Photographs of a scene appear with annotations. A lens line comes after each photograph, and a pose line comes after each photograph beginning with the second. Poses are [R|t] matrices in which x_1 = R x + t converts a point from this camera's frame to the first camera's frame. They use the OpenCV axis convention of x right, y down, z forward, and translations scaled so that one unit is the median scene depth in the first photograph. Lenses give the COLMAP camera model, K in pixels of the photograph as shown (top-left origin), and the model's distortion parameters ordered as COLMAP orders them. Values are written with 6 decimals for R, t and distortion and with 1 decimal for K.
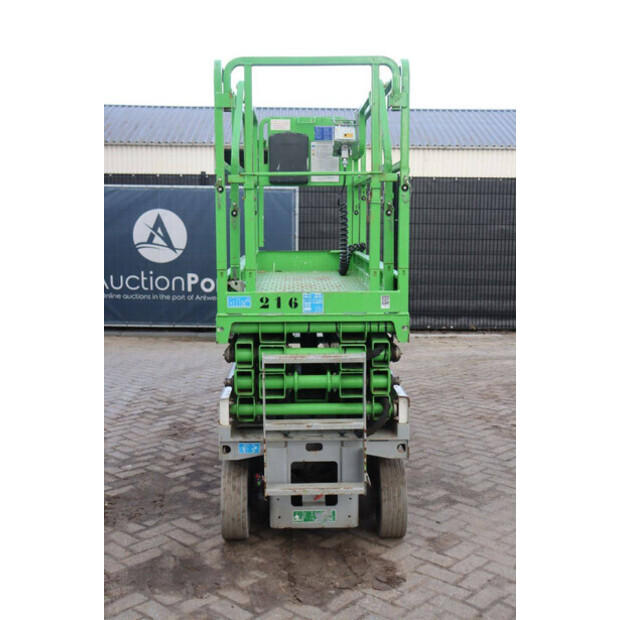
lens RADIAL K [[805.6, 0, 310.0], [0, 805.6, 310.0], [0, 0, 1]] dist [0.036360, 0.051460]
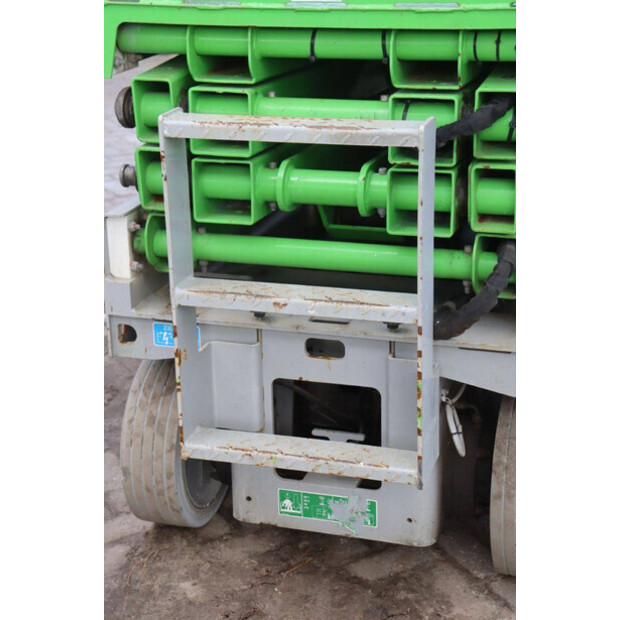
lens RADIAL K [[1276.8, 0, 310.0], [0, 1276.8, 310.0], [0, 0, 1]] dist [0.264804, 0.079657]
pose [[0.944410, 0.091386, -0.315813, 0.199179], [-0.018105, 0.973590, 0.227583, 0.005287], [0.328271, -0.209214, 0.921123, 0.411487]]
